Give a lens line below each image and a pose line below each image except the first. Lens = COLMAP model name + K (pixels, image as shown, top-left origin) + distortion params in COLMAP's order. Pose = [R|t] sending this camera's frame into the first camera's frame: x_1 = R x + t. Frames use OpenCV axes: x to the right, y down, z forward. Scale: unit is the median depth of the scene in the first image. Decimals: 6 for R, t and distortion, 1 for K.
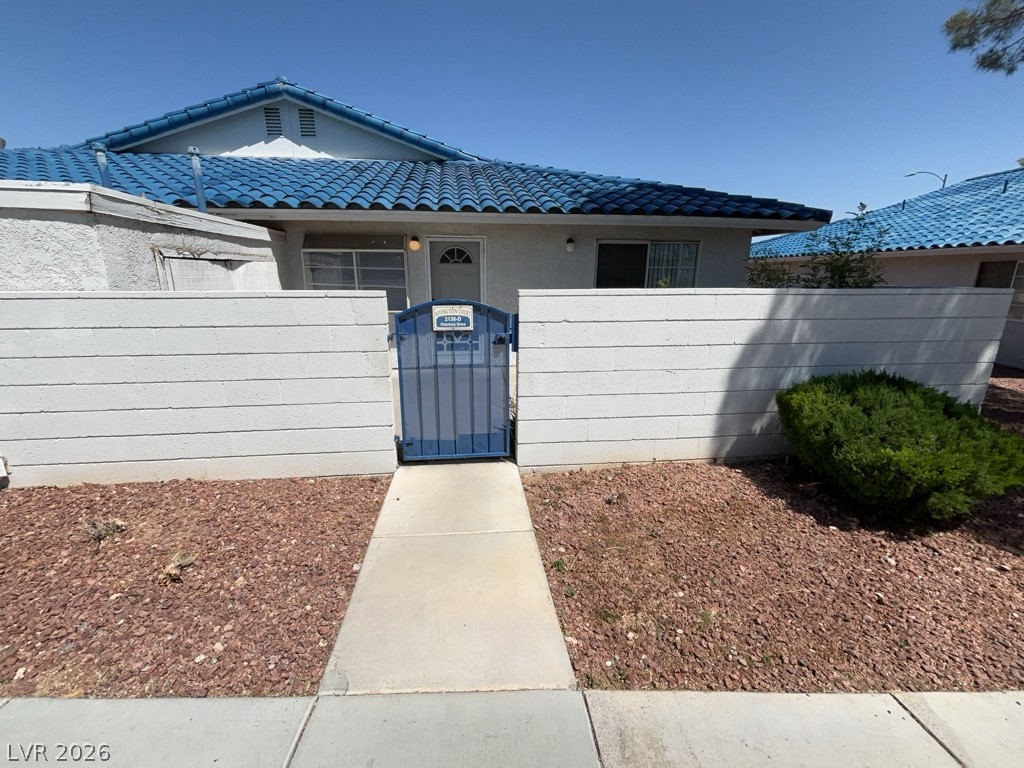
lens RADIAL K [[412.6, 0, 507.5], [0, 412.6, 383.6], [0, 0, 1]] dist [0.003857, 0.000237]
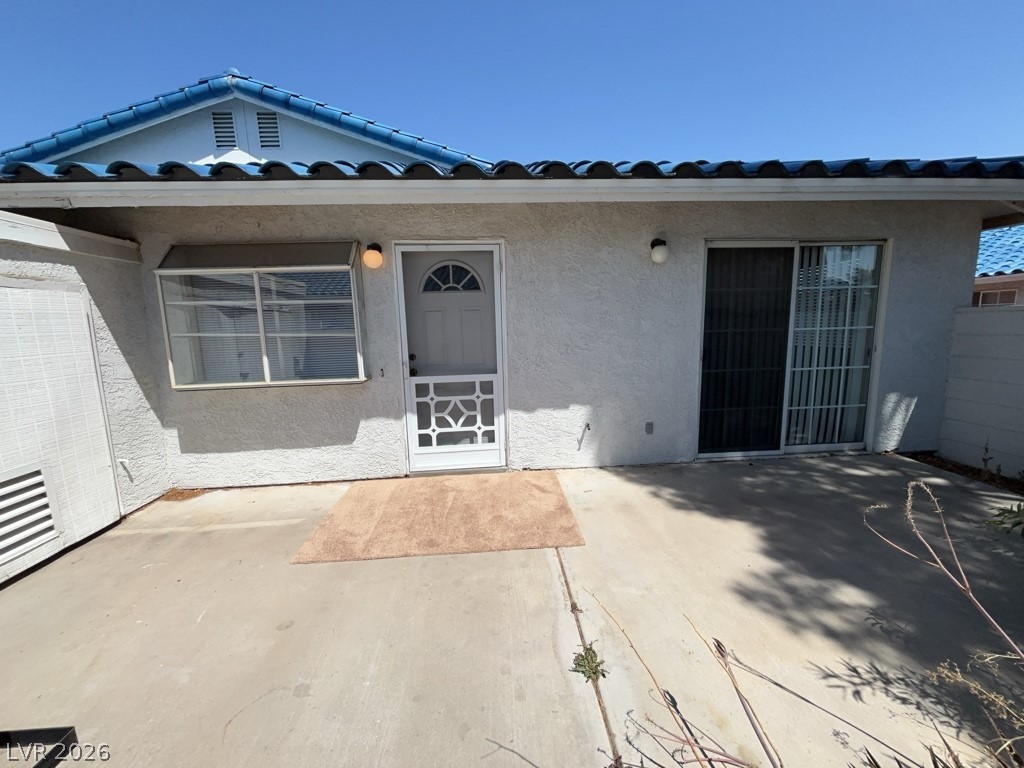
lens RADIAL K [[411.2, 0, 513.5], [0, 411.2, 386.2], [0, 0, 1]] dist [-0.001975, -0.000059]
pose [[0.999049, -0.025165, -0.035615, -0.023718], [0.021228, 0.994042, -0.106913, -0.099455], [0.038093, 0.106056, 0.993630, 0.454802]]
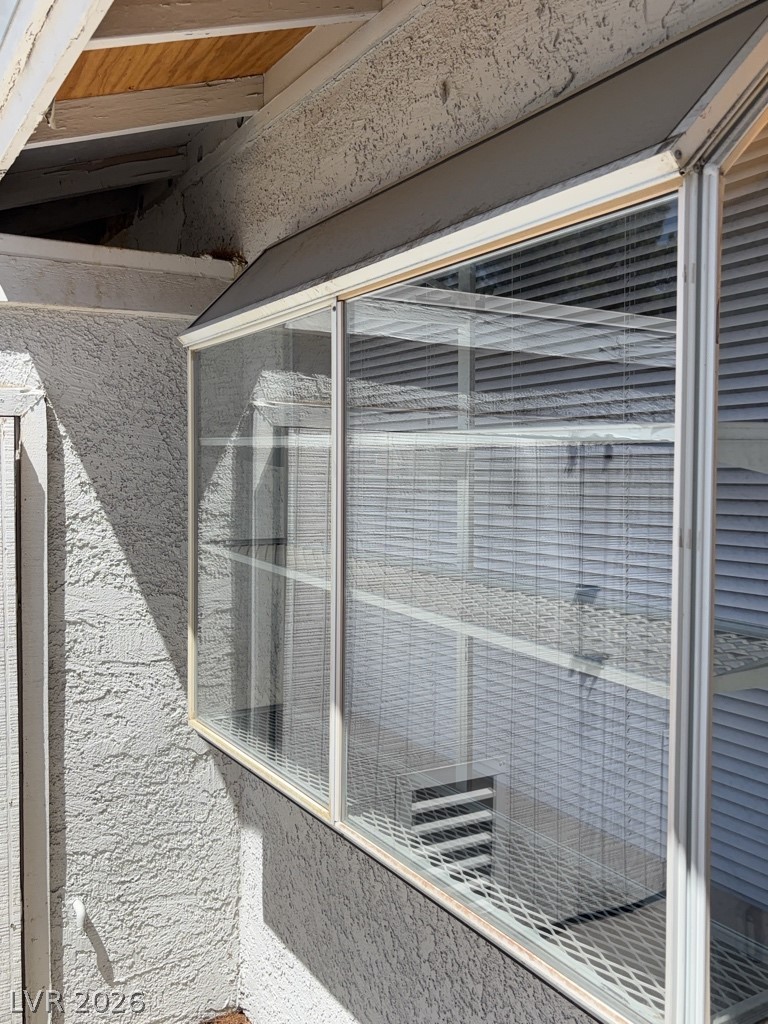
lens RADIAL K [[926.8, 0, 381.9], [0, 926.8, 510.5], [0, 0, 1]] dist [0.013077, 0.000000]
pose [[0.417648, 0.044268, -0.907530, -0.121101], [-0.235005, 0.970089, -0.060830, -0.225230], [0.877692, 0.238680, 0.415559, 0.823645]]
